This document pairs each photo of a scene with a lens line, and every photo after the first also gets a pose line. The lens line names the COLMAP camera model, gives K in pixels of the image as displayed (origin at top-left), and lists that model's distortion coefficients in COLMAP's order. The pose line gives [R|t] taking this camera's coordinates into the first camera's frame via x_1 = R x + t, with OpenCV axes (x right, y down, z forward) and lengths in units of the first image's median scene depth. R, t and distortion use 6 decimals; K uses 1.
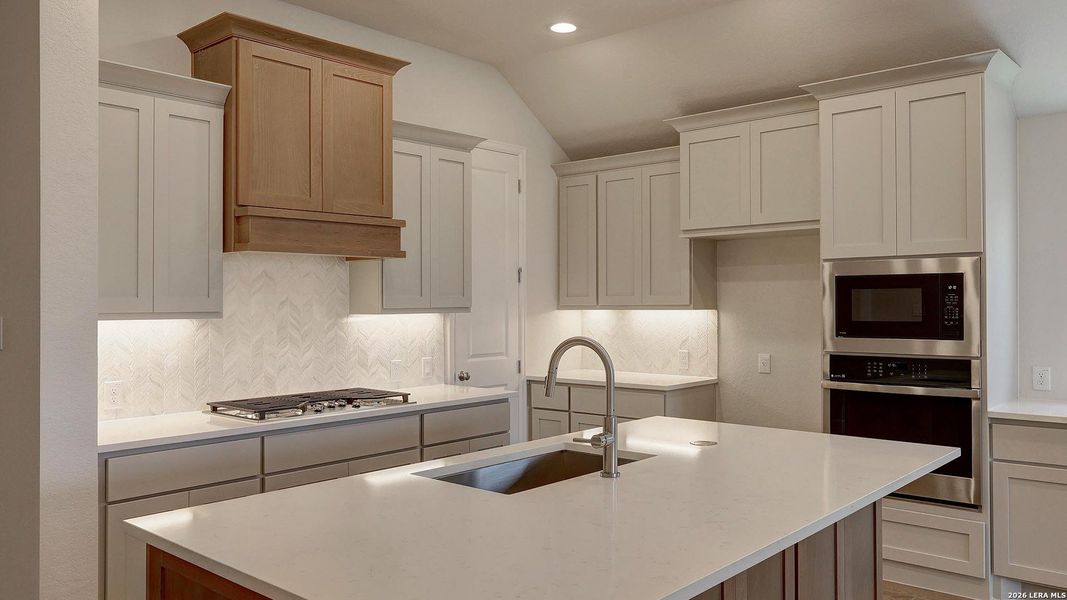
lens RADIAL K [[821.2, 0, 536.6], [0, 821.2, 295.7], [0, 0, 1]] dist [-0.000689, -0.003345]
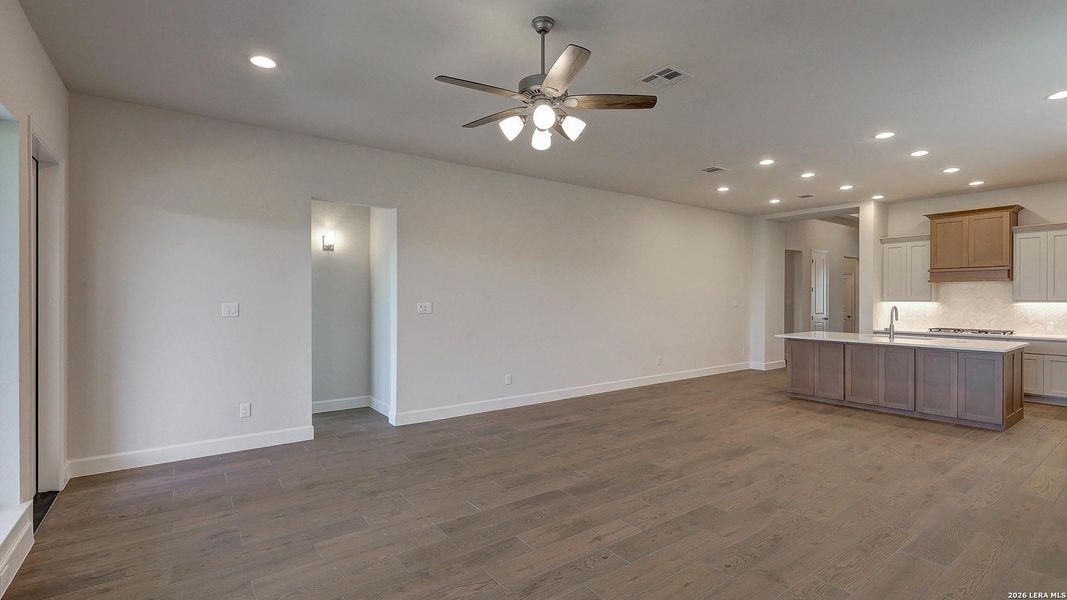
lens RADIAL K [[479.0, 0, 539.9], [0, 479.0, 300.6], [0, 0, 1]] dist [-0.003511, -0.000361]
pose [[-0.200416, 0.020485, -0.979497, 1.619034], [0.012197, 0.999756, 0.018413, -0.029935], [0.979635, -0.008256, -0.200617, -0.161124]]
